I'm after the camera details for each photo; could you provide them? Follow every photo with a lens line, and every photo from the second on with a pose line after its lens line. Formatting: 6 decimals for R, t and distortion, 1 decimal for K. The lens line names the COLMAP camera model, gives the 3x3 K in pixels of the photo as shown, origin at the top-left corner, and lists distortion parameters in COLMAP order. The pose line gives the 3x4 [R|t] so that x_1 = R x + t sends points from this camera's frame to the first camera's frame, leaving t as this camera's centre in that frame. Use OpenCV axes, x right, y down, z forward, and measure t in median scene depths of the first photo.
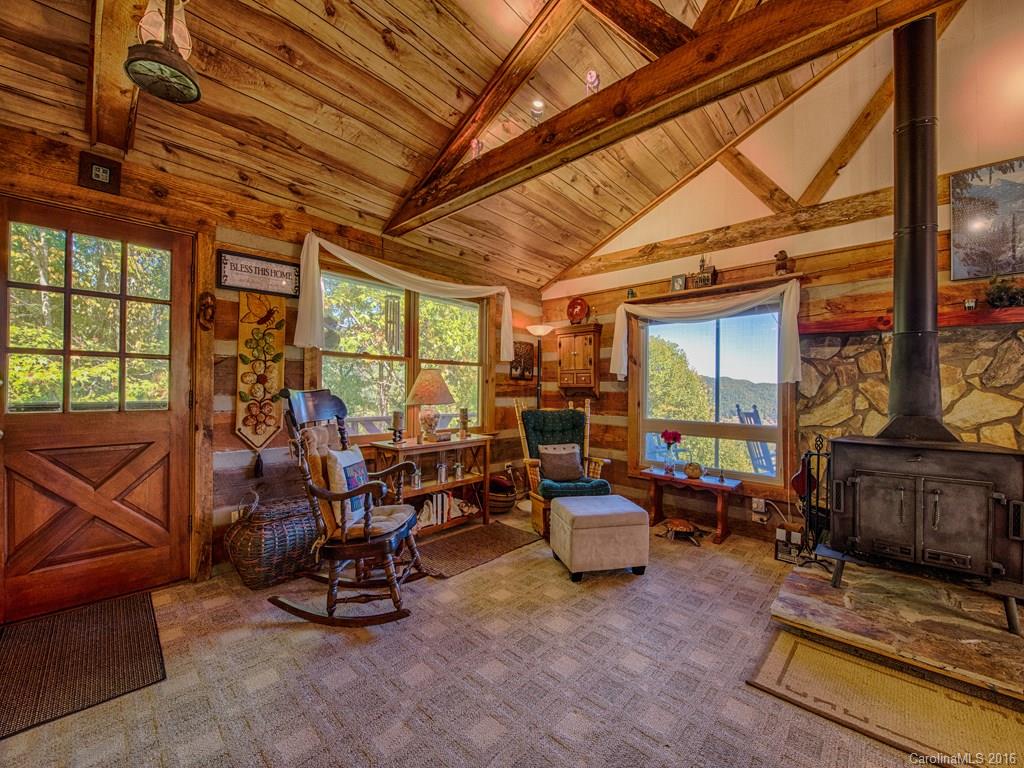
lens RADIAL K [[406.6, 0, 508.1], [0, 406.6, 387.7], [0, 0, 1]] dist [-0.016877, -0.000777]
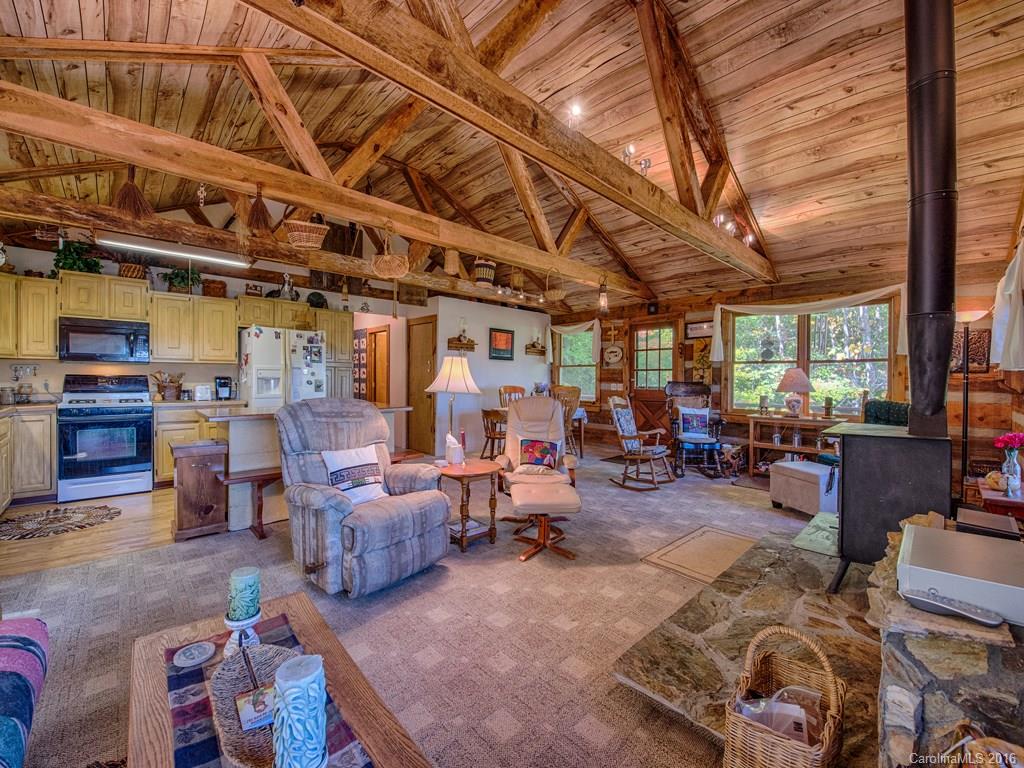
lens RADIAL K [[434.7, 0, 467.8], [0, 434.7, 384.0], [0, 0, 1]] dist [0.001003, -0.008774]
pose [[-0.134169, 0.002294, -0.990956, 1.453241], [-0.010879, 0.999934, 0.003787, 0.015228], [0.990899, 0.011289, -0.134135, 0.051483]]
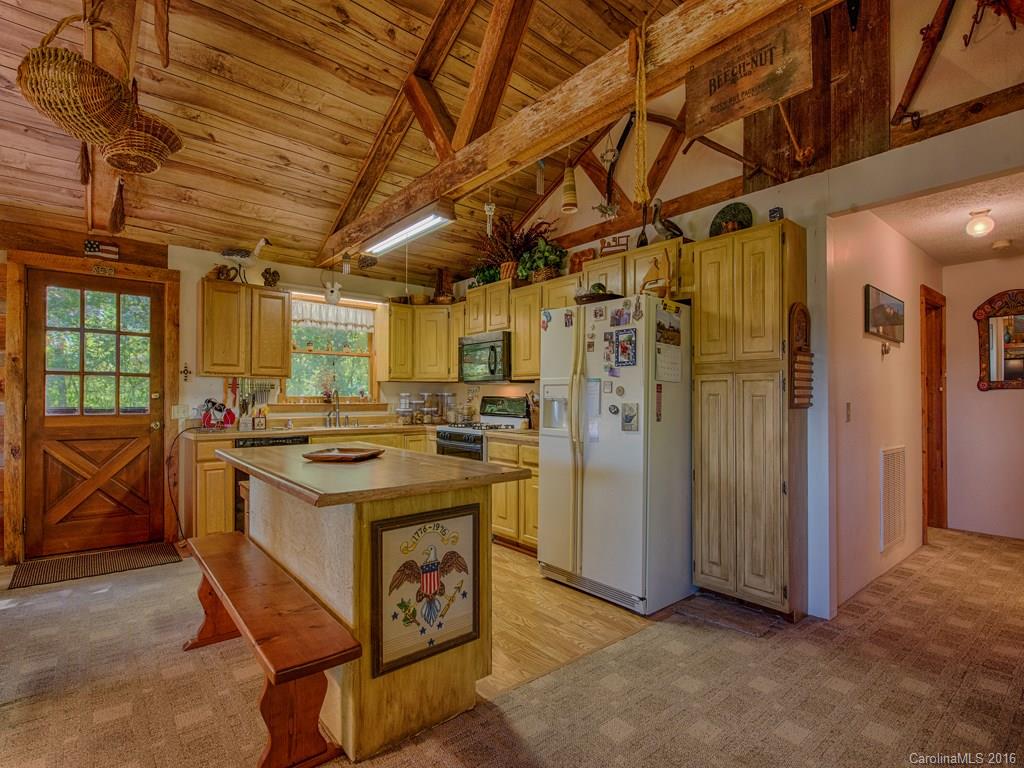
lens RADIAL K [[516.6, 0, 516.6], [0, 516.6, 392.6], [0, 0, 1]] dist [-0.004387, -0.001666]
pose [[-0.994121, -0.015594, 0.107141, -0.081502], [-0.016513, 0.999834, -0.007698, 0.002151], [-0.107004, -0.009422, -0.994214, 0.164071]]
